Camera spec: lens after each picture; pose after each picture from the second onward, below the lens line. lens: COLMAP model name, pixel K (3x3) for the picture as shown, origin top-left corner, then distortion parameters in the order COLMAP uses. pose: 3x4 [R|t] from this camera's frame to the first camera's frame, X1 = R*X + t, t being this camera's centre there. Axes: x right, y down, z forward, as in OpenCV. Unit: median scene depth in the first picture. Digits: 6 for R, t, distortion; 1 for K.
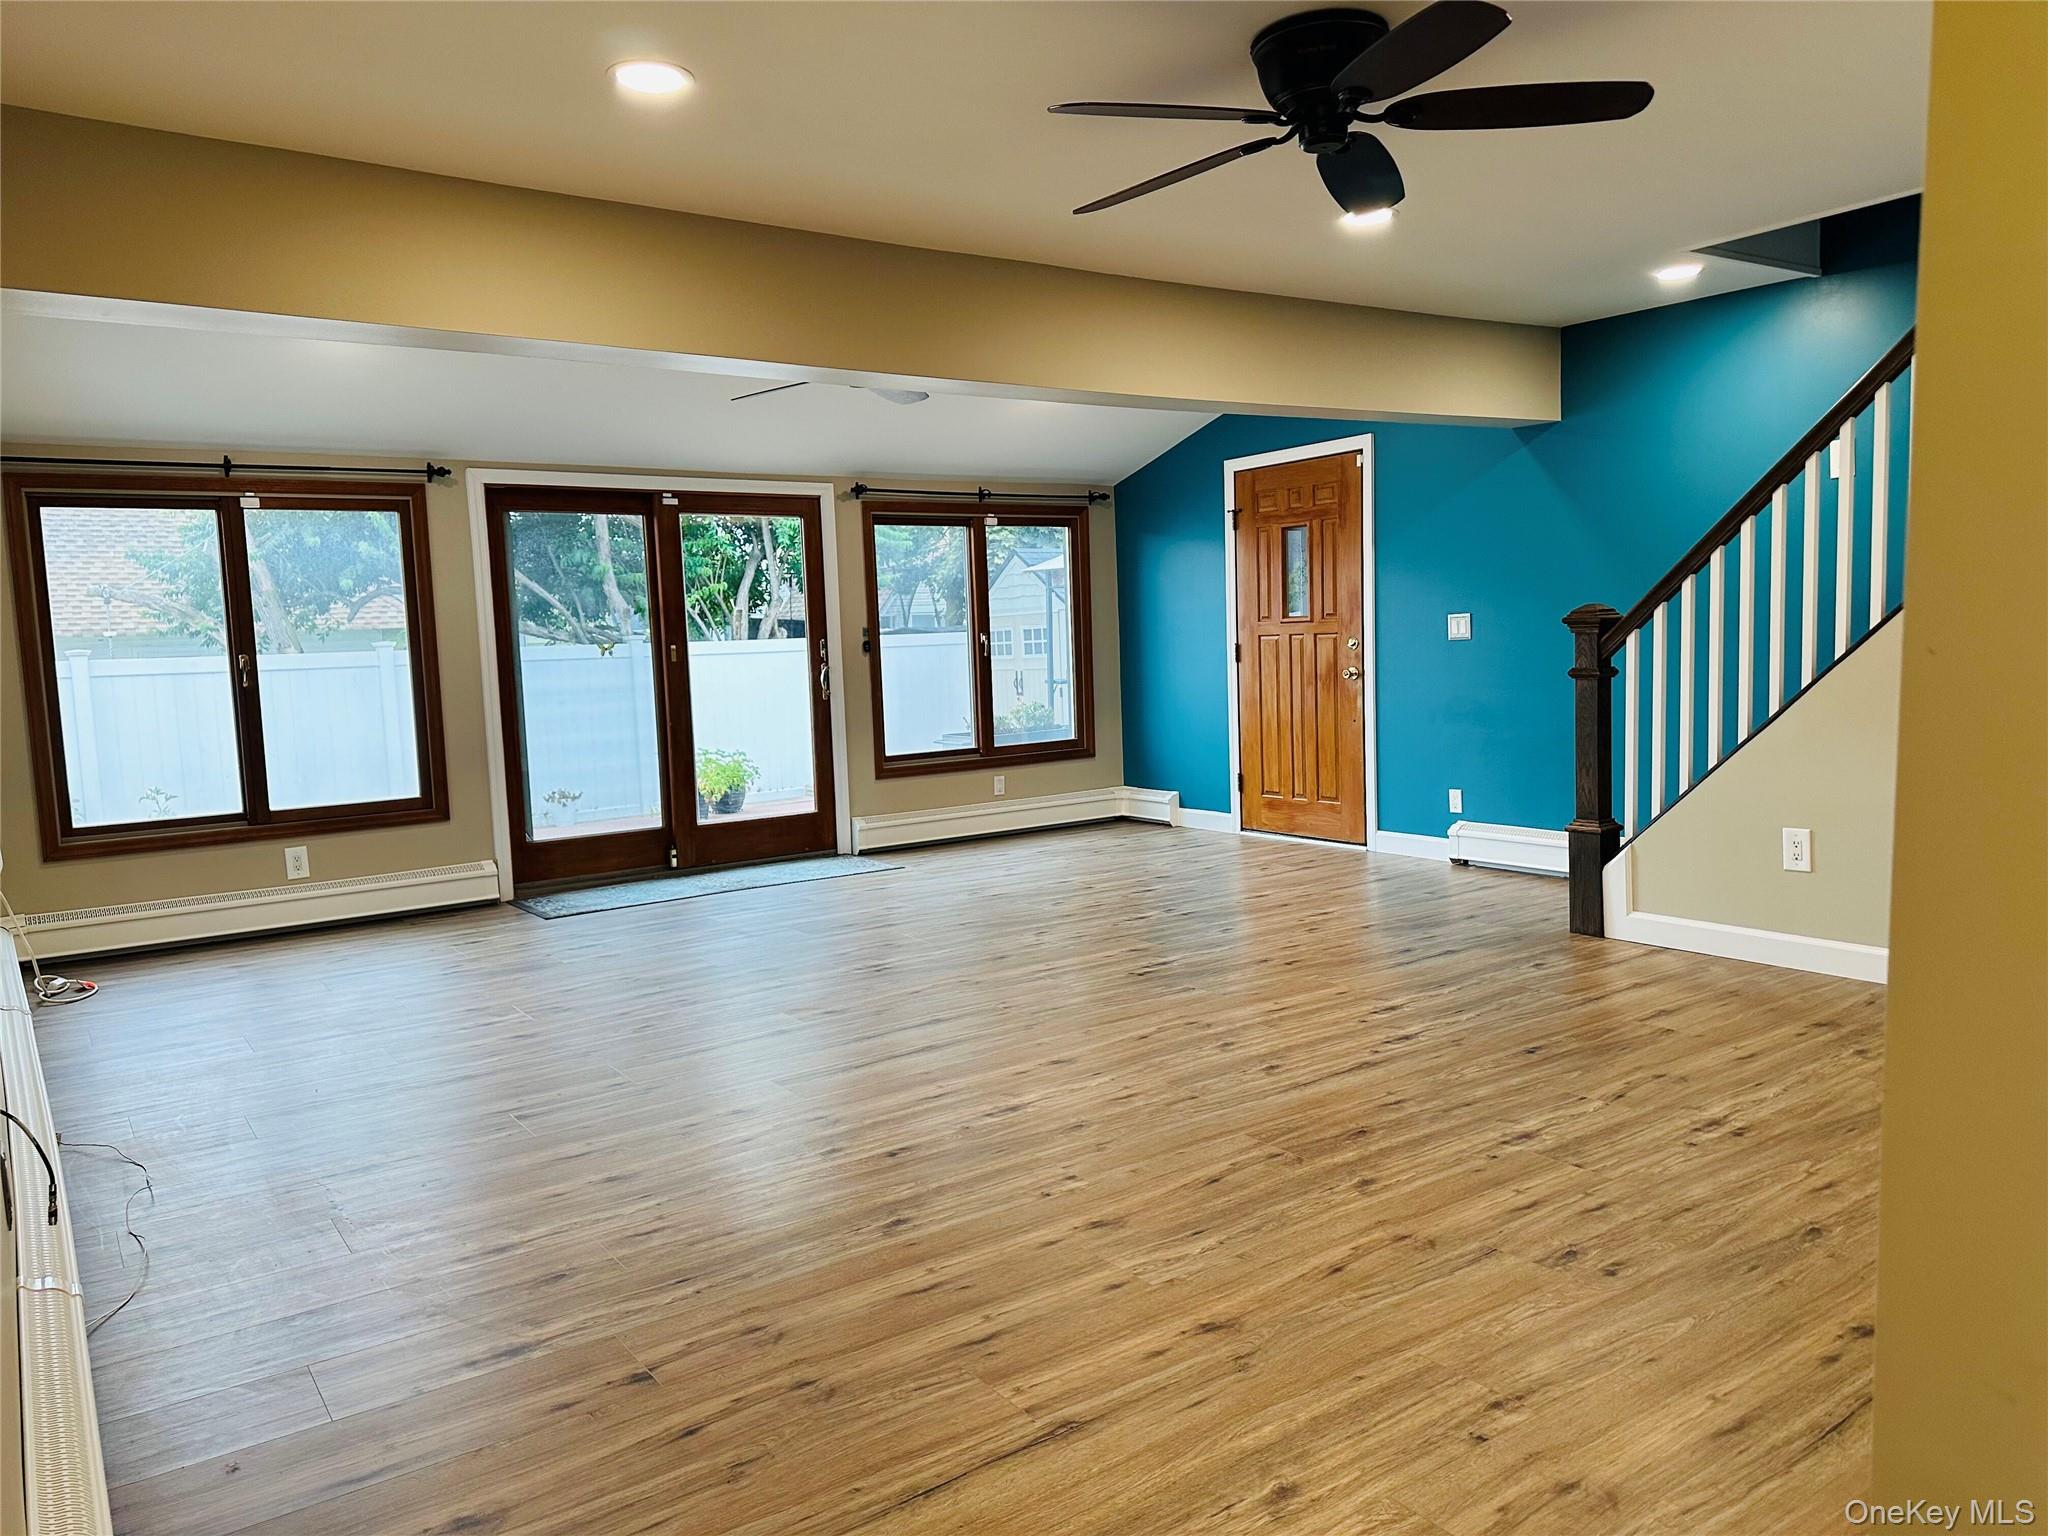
lens RADIAL K [[1463.7, 0, 1024.4], [0, 1463.7, 774.2], [0, 0, 1]] dist [0.171226, -0.273948]
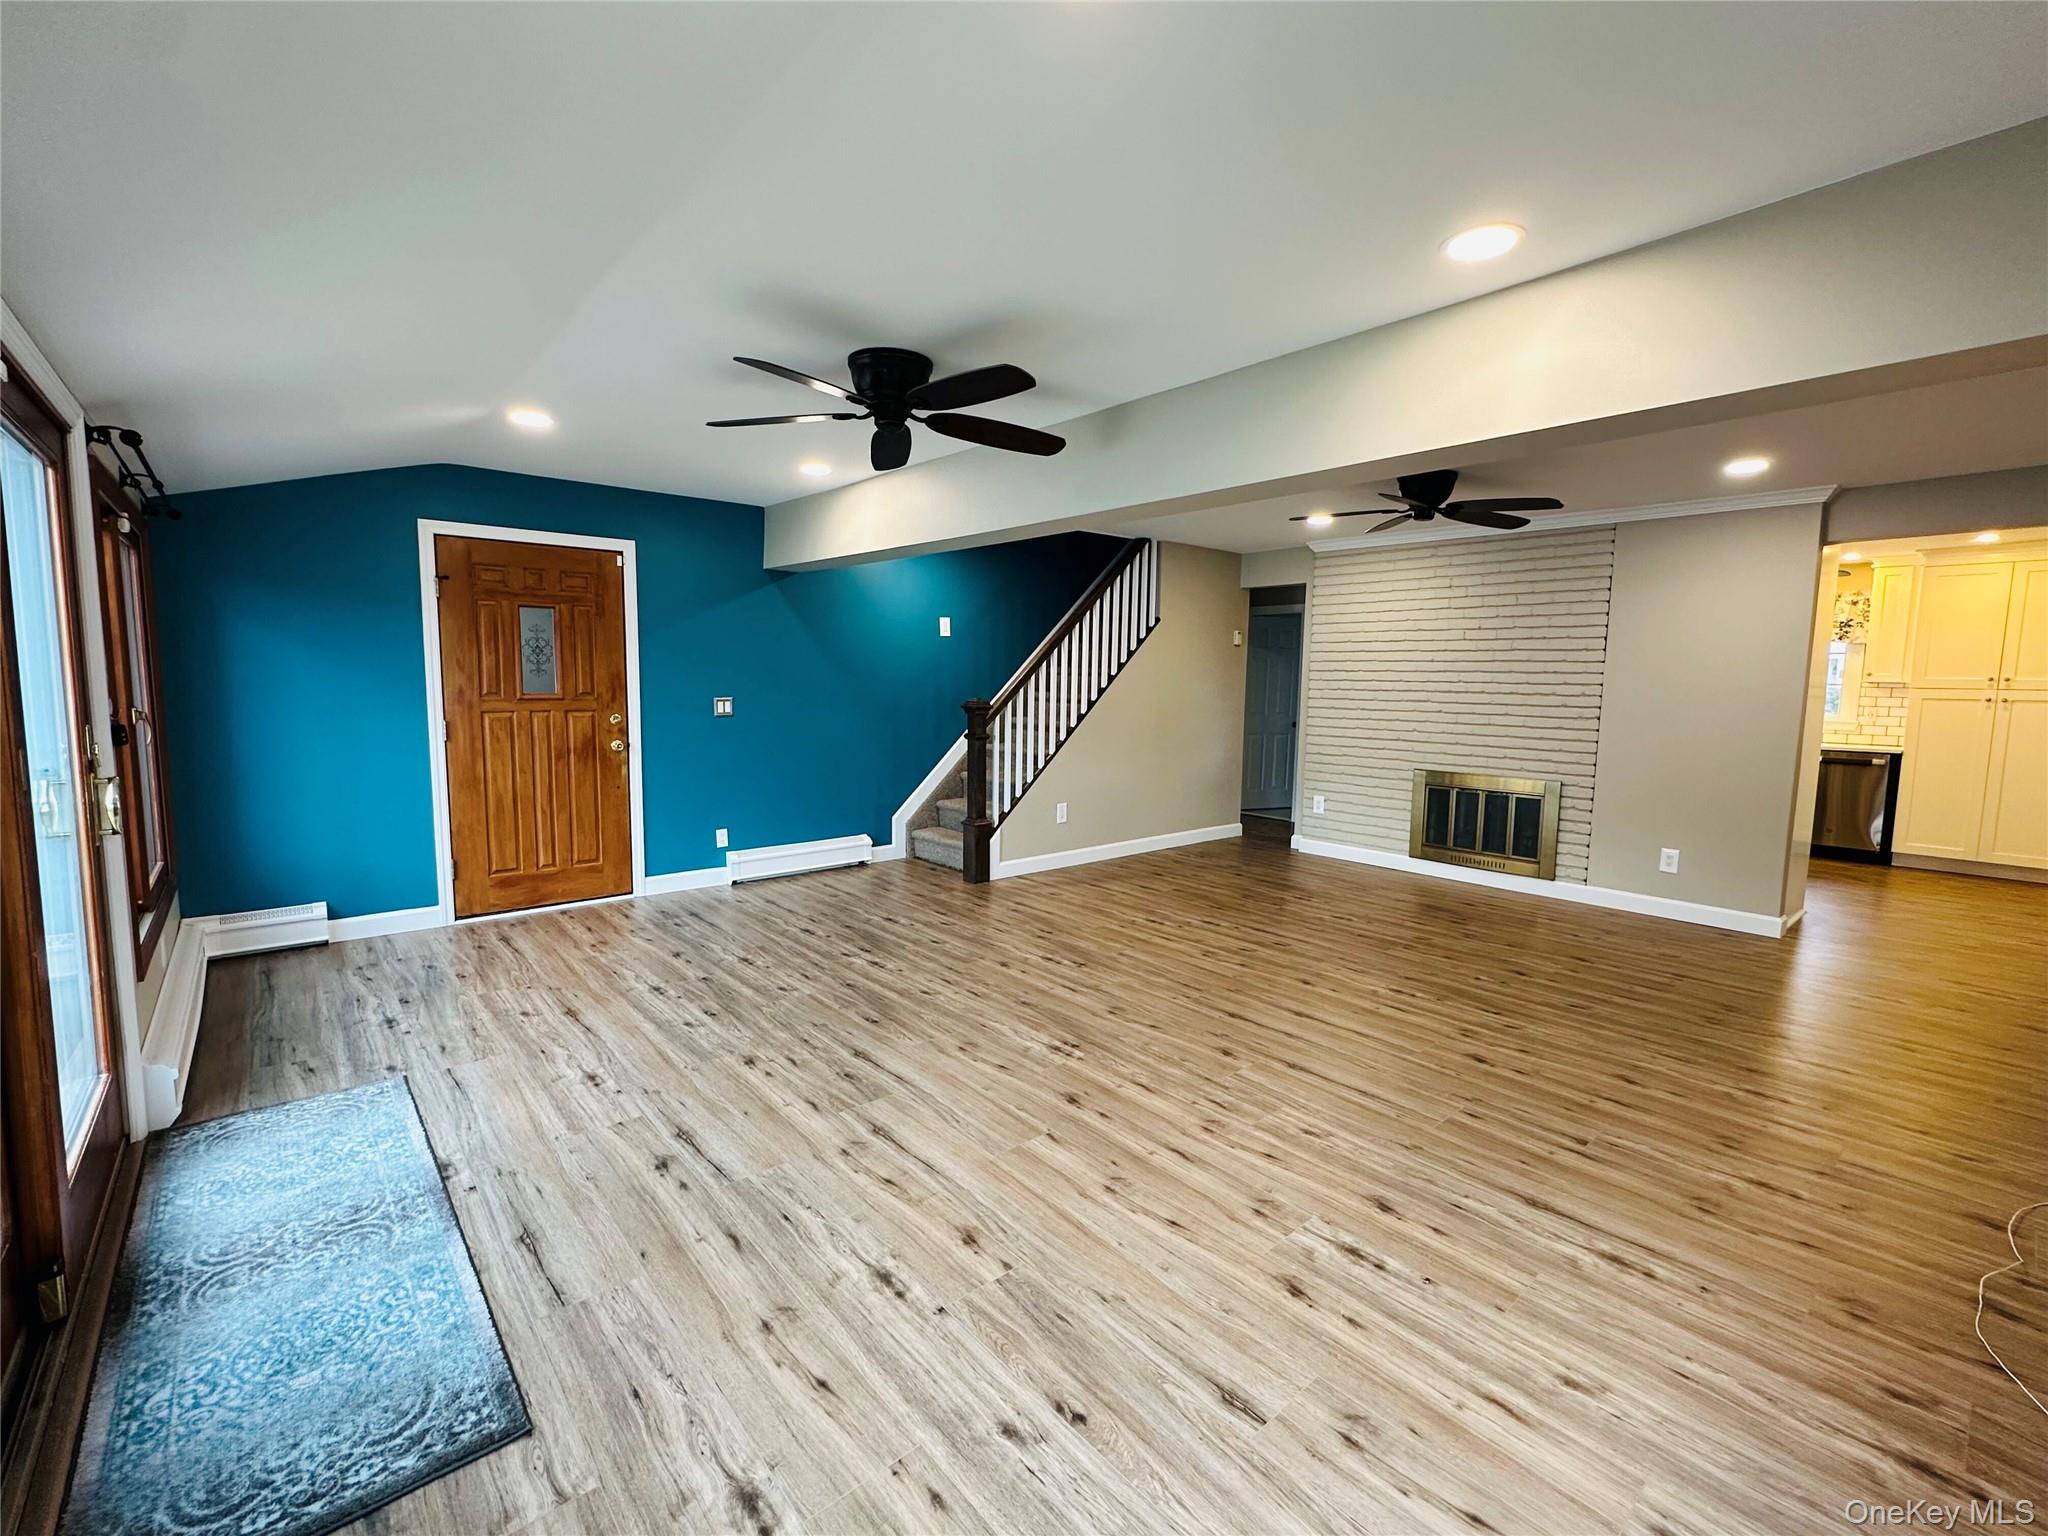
lens RADIAL K [[892.2, 0, 1024.0], [0, 892.2, 768.0], [0, 0, 1]] dist [0.001151, 0.007252]
pose [[-0.124602, -0.070090, 0.989728, -0.772160], [0.082138, 0.993349, 0.080687, -0.125880], [-0.988801, 0.091348, -0.118016, 1.200624]]
